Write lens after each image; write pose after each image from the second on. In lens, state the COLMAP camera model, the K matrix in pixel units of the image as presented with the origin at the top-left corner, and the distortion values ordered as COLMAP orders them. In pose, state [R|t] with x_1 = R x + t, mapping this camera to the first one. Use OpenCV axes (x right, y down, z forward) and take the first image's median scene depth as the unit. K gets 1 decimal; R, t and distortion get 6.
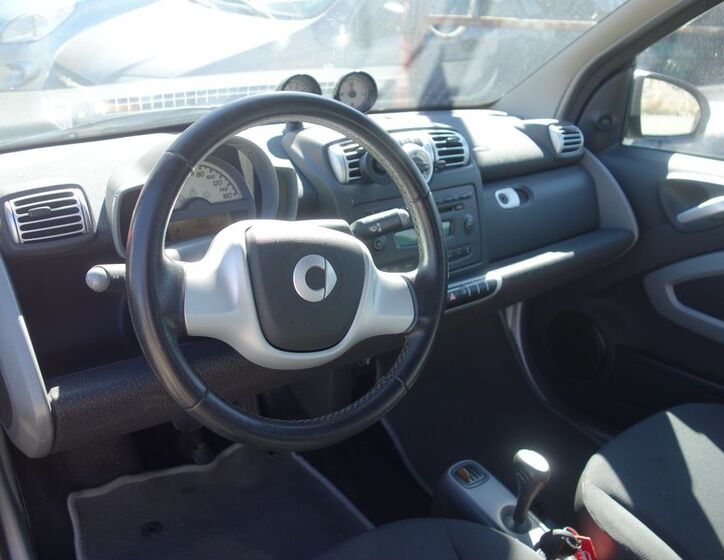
lens RADIAL K [[657.2, 0, 362.0], [0, 657.2, 280.0], [0, 0, 1]] dist [0.006374, 0.007827]
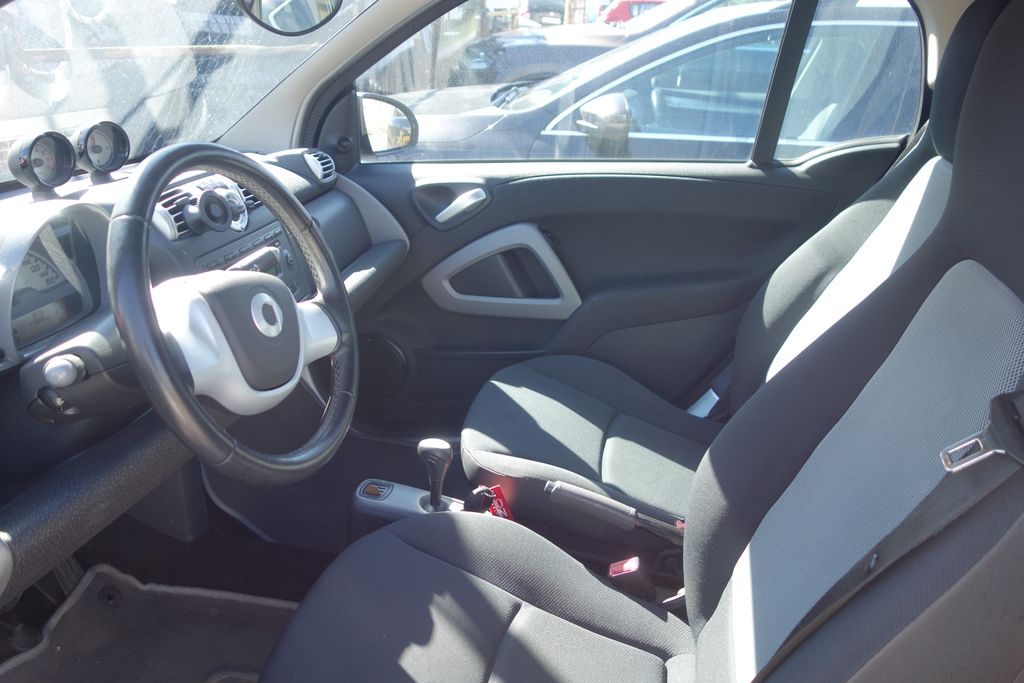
lens RADIAL K [[811.4, 0, 511.0], [0, 811.4, 339.0], [0, 0, 1]] dist [0.007180, -0.006249]
pose [[0.743737, -0.278209, 0.607828, -0.307188], [0.289172, 0.953699, 0.082688, 0.020836], [-0.602689, 0.114269, 0.789752, -0.127843]]
